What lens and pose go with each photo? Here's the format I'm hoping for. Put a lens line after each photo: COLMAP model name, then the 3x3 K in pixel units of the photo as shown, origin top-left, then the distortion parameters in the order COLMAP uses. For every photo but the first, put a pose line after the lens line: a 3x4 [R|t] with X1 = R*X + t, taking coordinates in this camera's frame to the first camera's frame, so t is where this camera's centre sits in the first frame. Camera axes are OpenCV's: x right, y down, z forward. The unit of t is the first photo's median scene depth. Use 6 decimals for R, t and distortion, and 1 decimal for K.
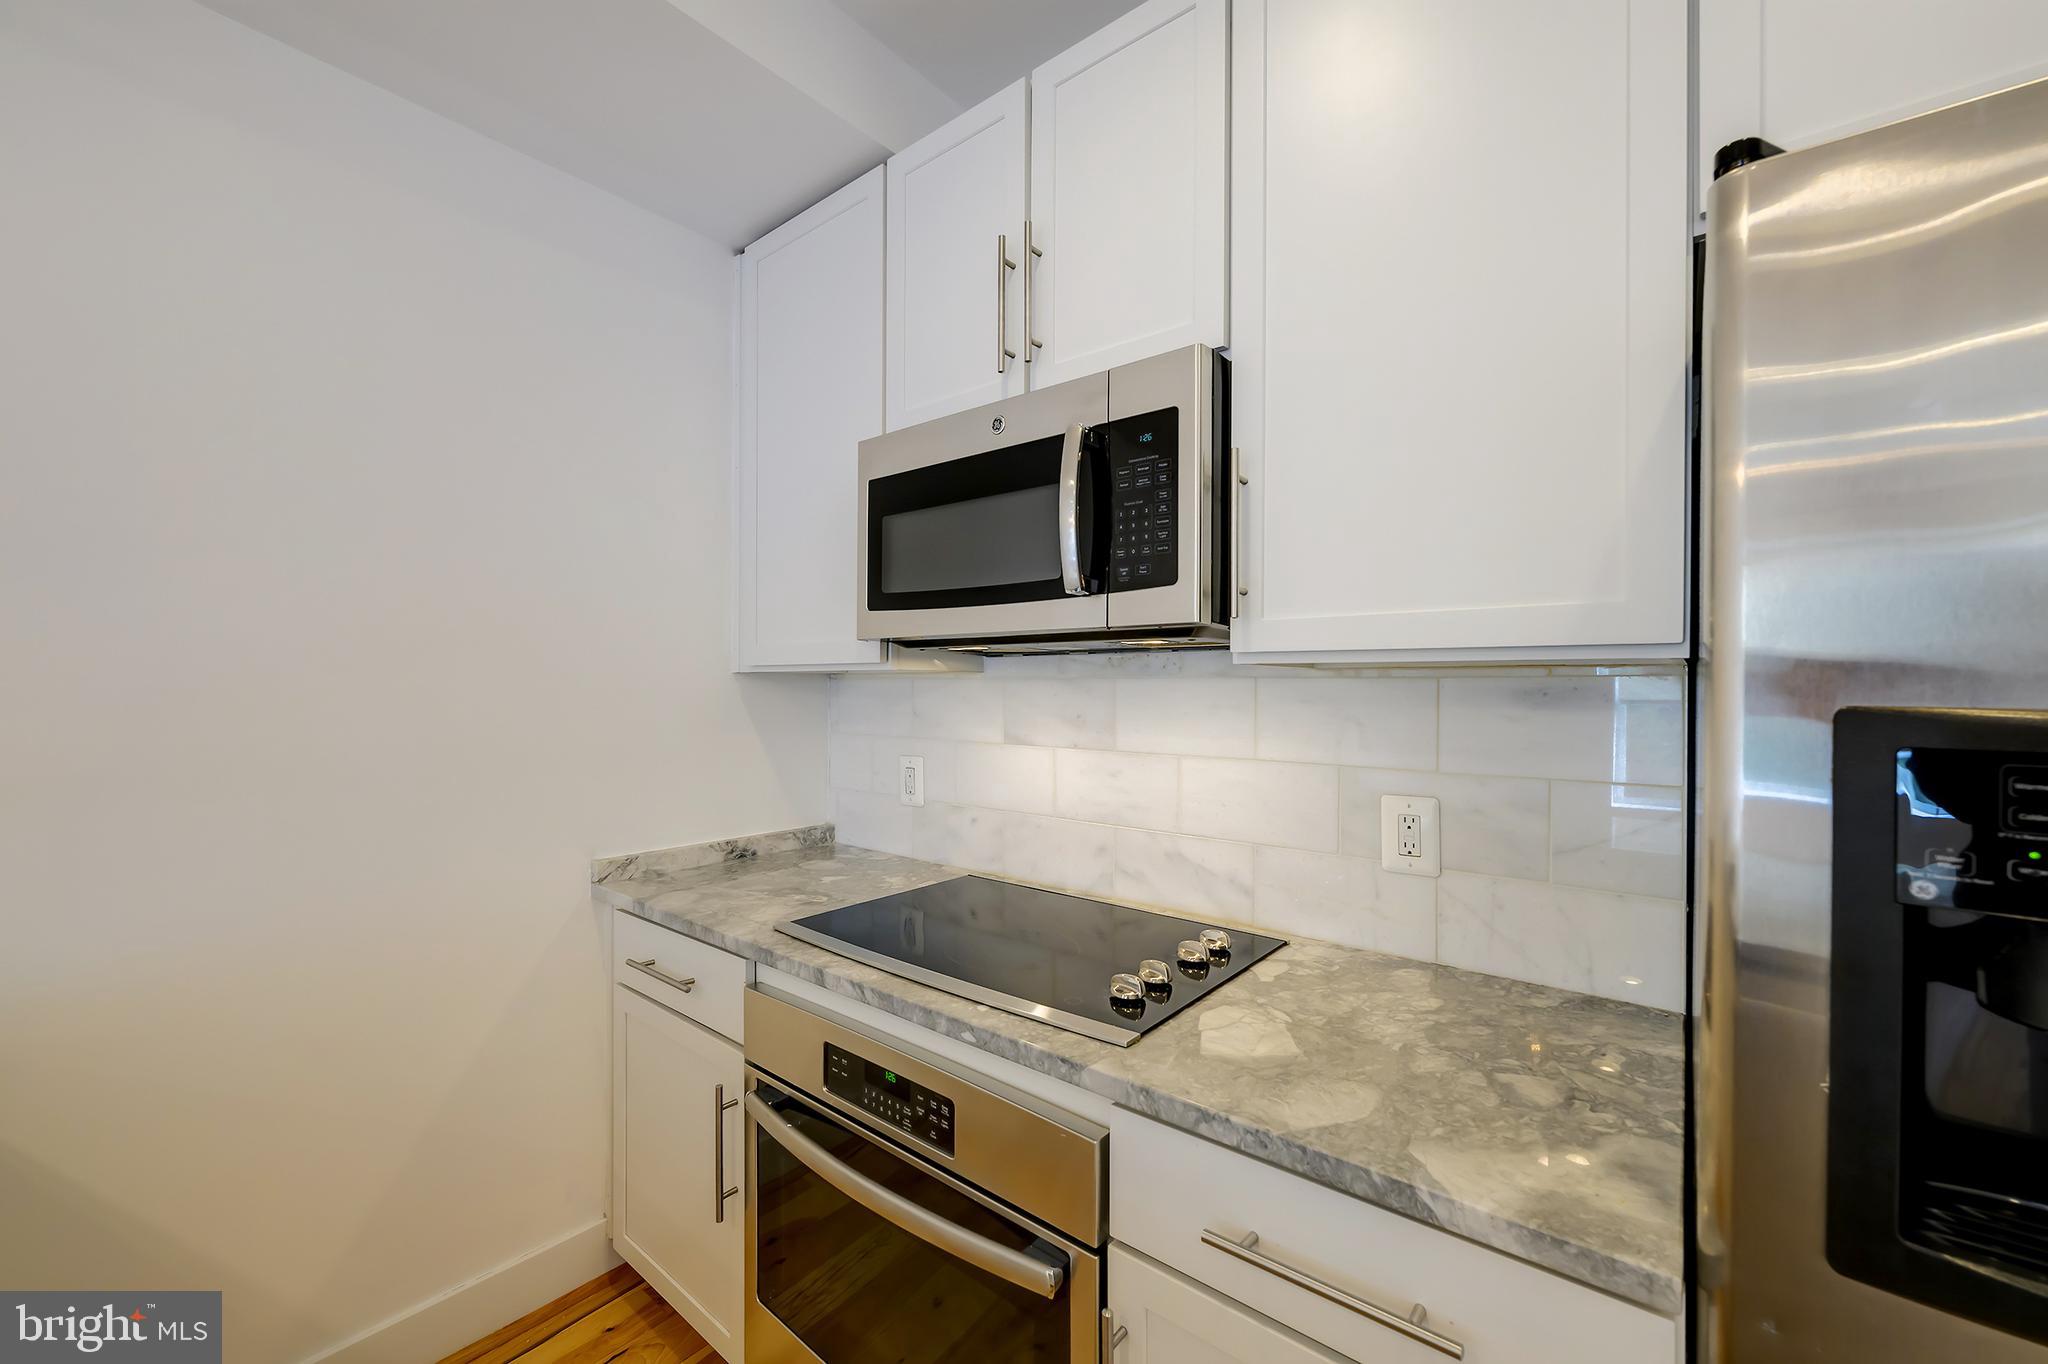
lens RADIAL K [[822.7, 0, 1034.9], [0, 822.7, 681.0], [0, 0, 1]] dist [-0.001917, 0.000532]
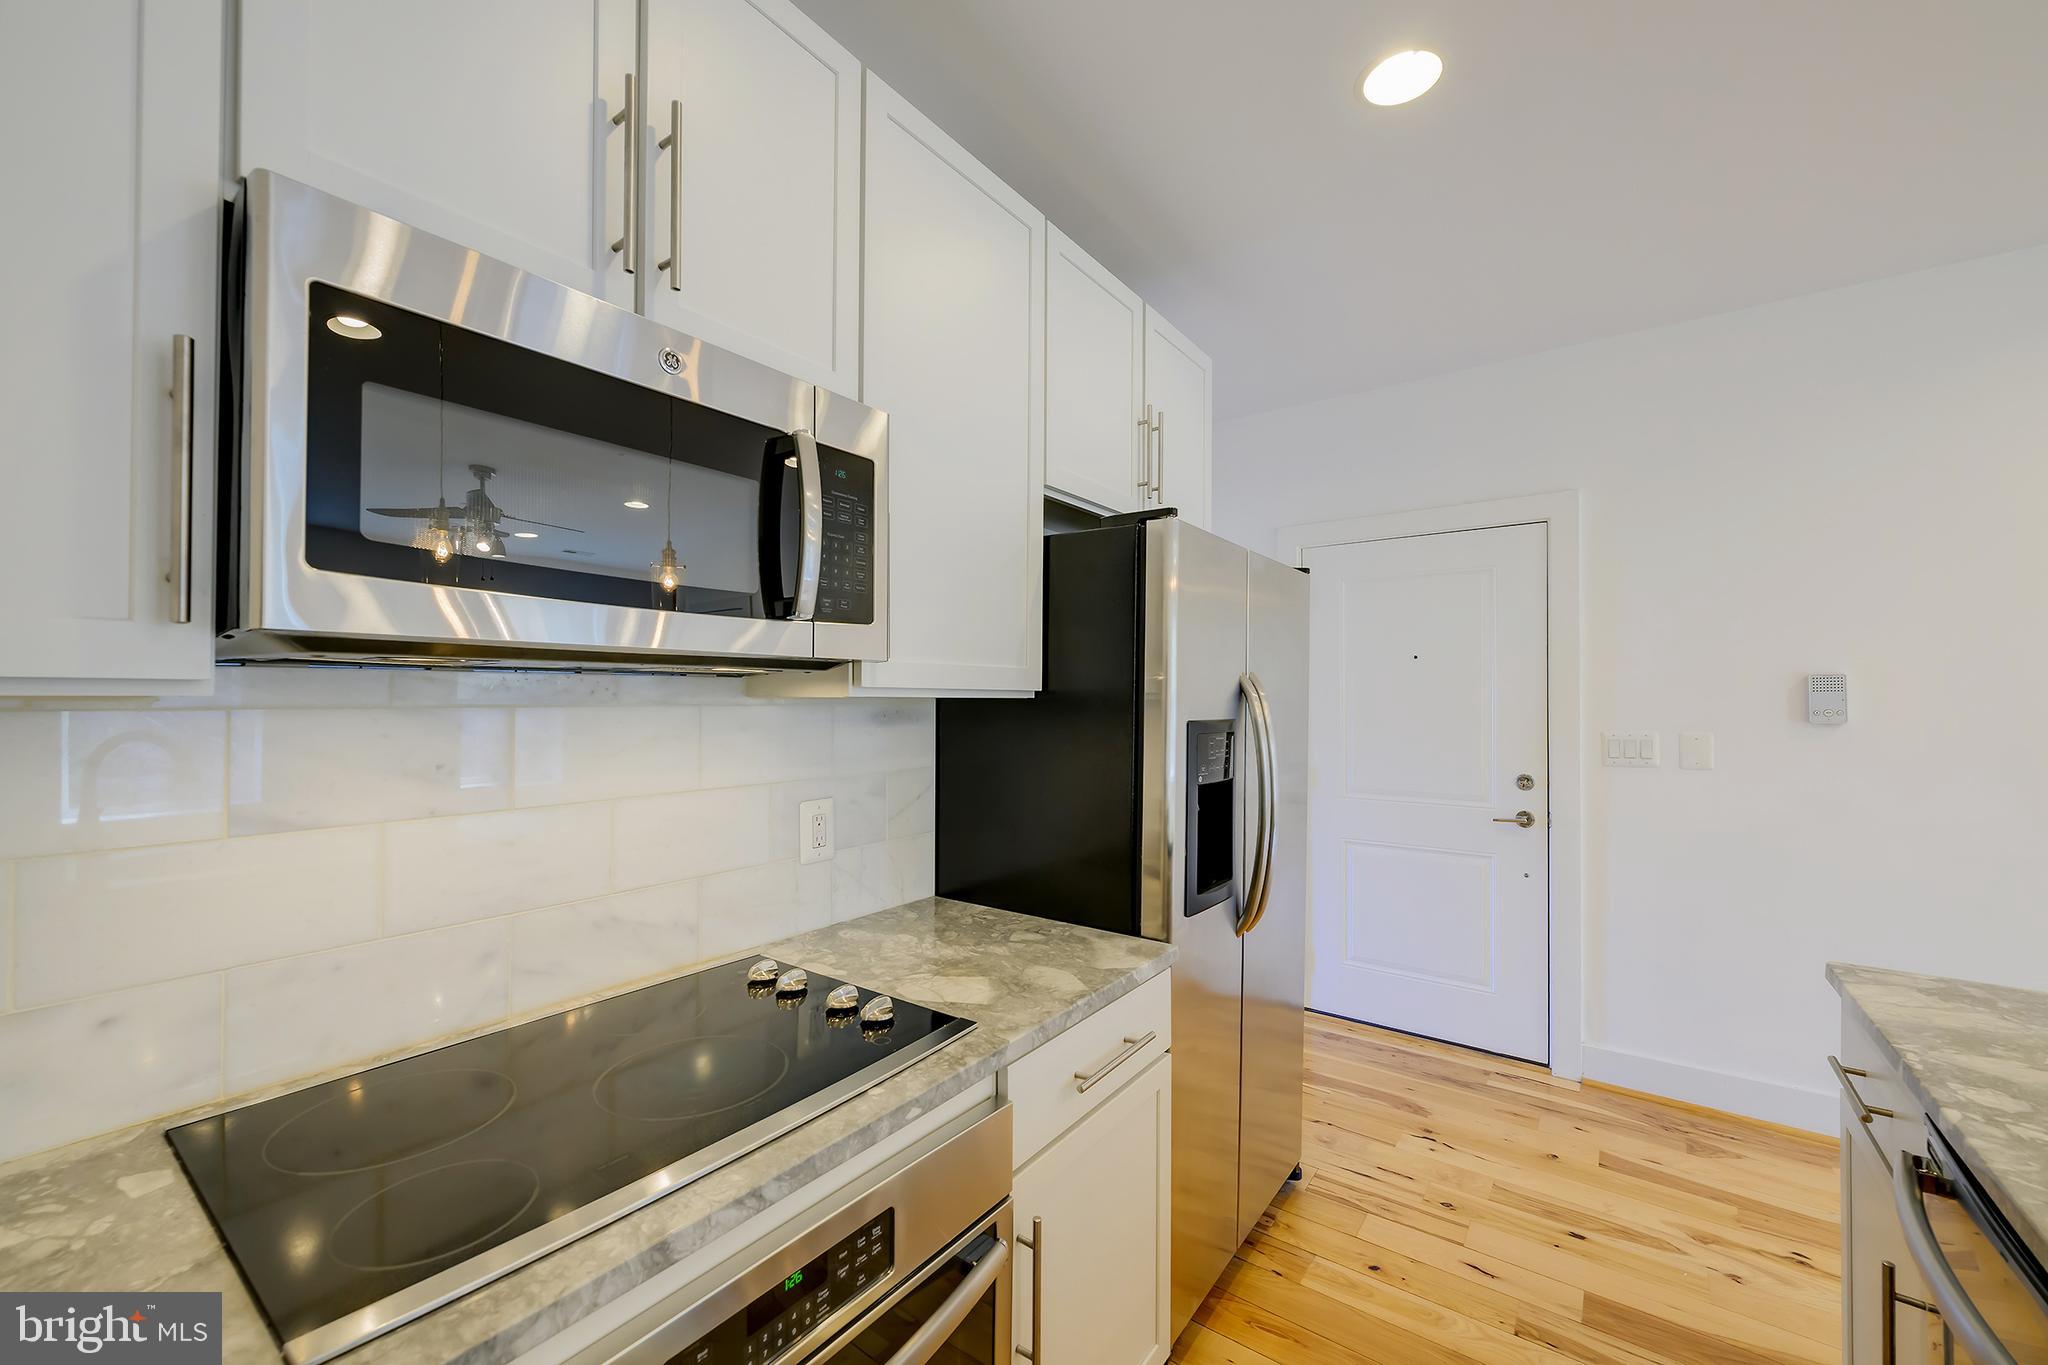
lens RADIAL K [[822.7, 0, 1018.5], [0, 822.7, 681.2], [0, 0, 1]] dist [-0.001917, 0.000532]
pose [[-0.062348, 0.013611, 0.997962, -0.896657], [-0.011980, 0.999825, -0.014385, -0.028639], [-0.997983, -0.012852, -0.062174, 0.849487]]
